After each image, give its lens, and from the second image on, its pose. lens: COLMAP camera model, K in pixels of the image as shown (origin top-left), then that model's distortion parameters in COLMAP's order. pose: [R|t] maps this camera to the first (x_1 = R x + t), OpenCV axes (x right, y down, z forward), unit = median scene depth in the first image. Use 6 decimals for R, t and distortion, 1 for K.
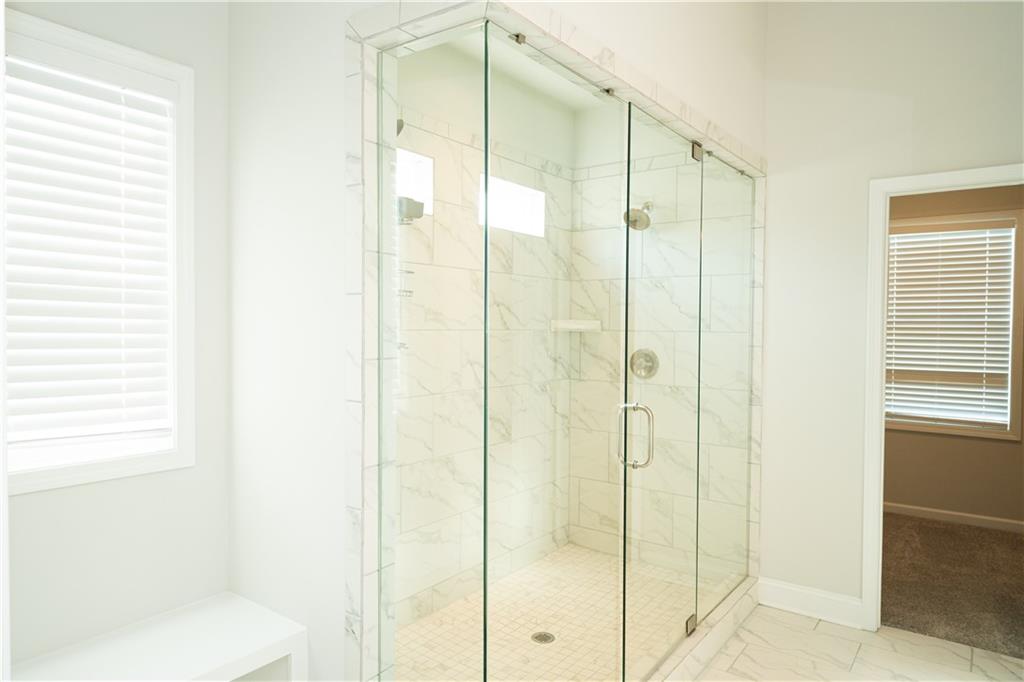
lens RADIAL K [[645.4, 0, 508.1], [0, 645.4, 341.7], [0, 0, 1]] dist [0.009905, -0.012435]
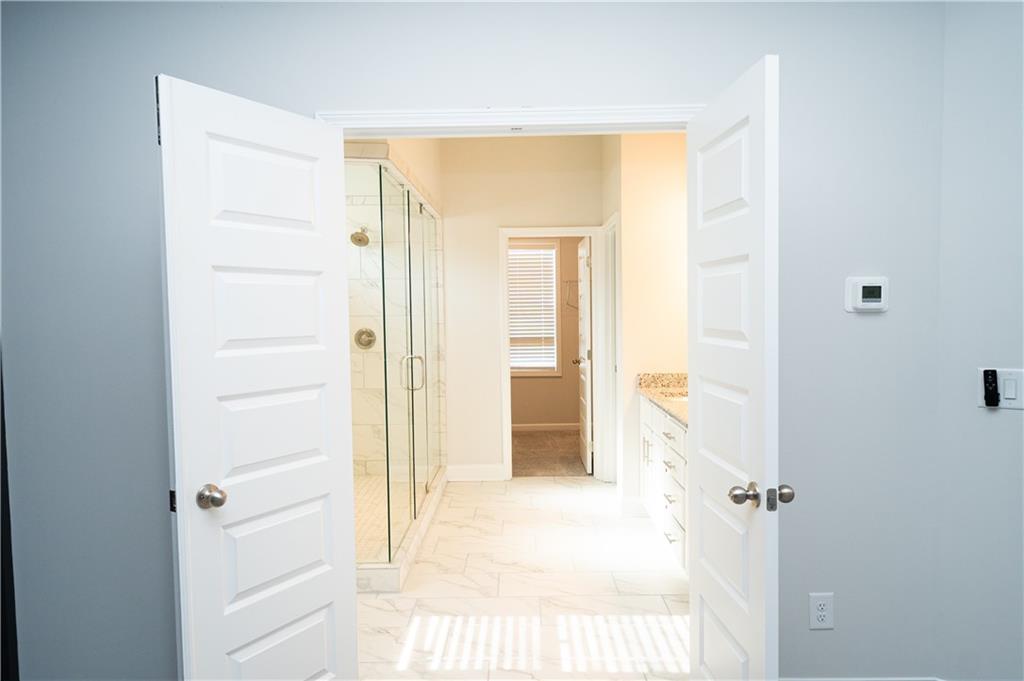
lens RADIAL K [[645.4, 0, 513.7], [0, 645.4, 338.2], [0, 0, 1]] dist [0.009905, -0.012435]
pose [[0.808726, -0.044995, 0.586462, -0.411651], [0.035340, 0.998985, 0.027912, 0.004955], [-0.587123, -0.001847, 0.809496, -0.409003]]
